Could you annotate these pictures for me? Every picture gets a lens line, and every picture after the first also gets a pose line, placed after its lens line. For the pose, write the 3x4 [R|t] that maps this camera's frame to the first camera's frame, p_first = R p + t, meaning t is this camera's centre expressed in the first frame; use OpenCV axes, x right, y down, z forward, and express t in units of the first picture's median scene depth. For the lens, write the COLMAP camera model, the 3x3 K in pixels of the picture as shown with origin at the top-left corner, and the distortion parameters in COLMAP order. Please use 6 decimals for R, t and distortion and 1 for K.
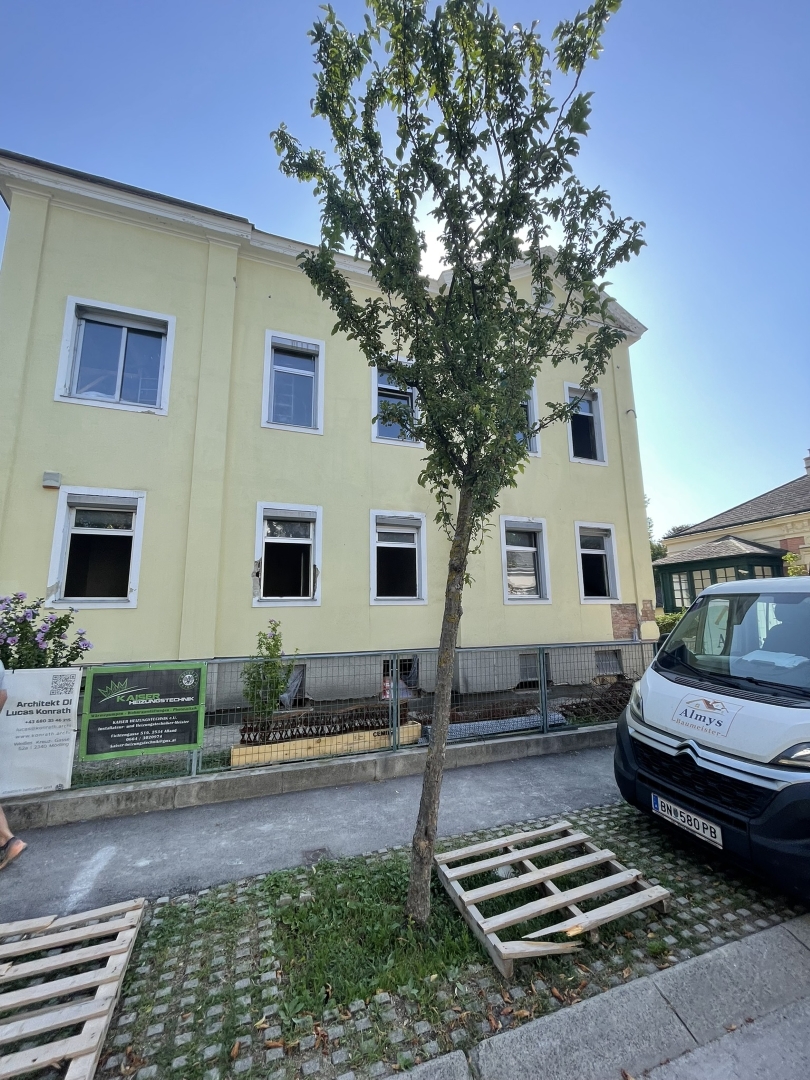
lens RADIAL K [[436.2, 0, 403.0], [0, 436.2, 536.9], [0, 0, 1]] dist [-0.003772, -0.000176]
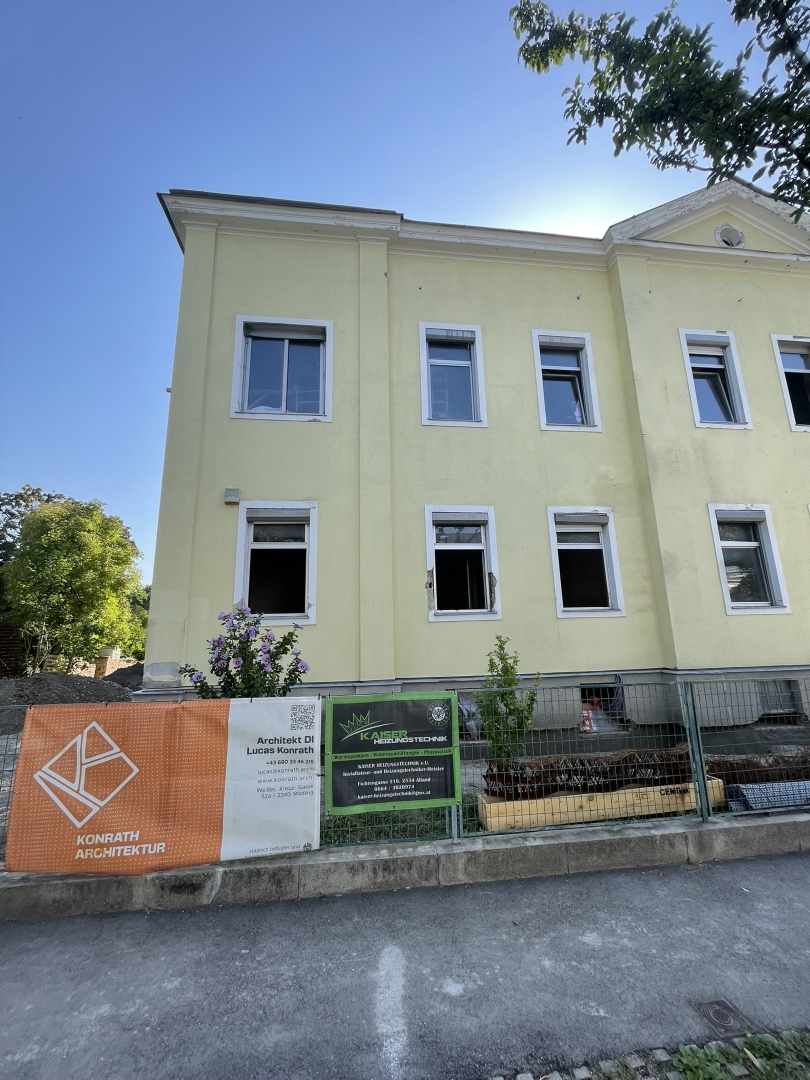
lens RADIAL K [[436.2, 0, 403.0], [0, 436.2, 536.9], [0, 0, 1]] dist [-0.003772, -0.000176]
pose [[0.972108, -0.058729, -0.227062, -0.203750], [0.050725, 0.997873, -0.040933, 0.022582], [0.228983, 0.028274, 0.973020, 0.121563]]
